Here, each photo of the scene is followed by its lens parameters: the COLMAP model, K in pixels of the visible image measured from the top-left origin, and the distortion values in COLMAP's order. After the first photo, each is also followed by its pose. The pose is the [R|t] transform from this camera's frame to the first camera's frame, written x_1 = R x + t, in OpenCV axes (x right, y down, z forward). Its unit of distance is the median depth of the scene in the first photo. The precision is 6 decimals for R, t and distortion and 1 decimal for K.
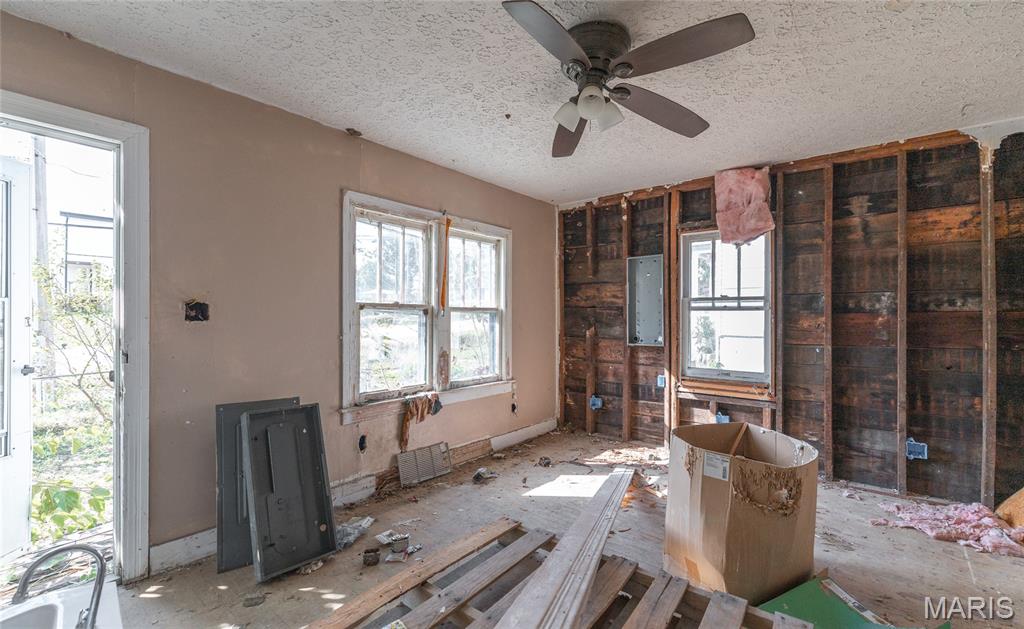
lens RADIAL K [[441.5, 0, 511.9], [0, 441.5, 315.3], [0, 0, 1]] dist [0.001159, 0.000080]
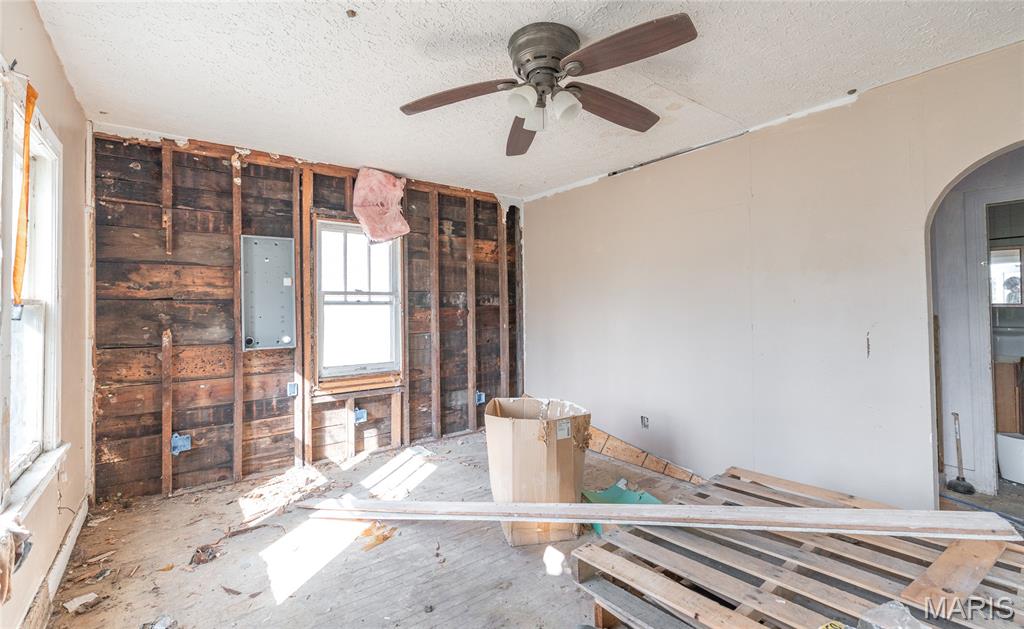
lens RADIAL K [[441.5, 0, 503.3], [0, 441.5, 297.6], [0, 0, 1]] dist [0.001159, 0.000080]
pose [[0.234414, 0.016919, 0.971990, -0.397507], [0.008366, 0.999776, -0.019420, -0.004767], [-0.972101, 0.012684, 0.234220, 0.424937]]
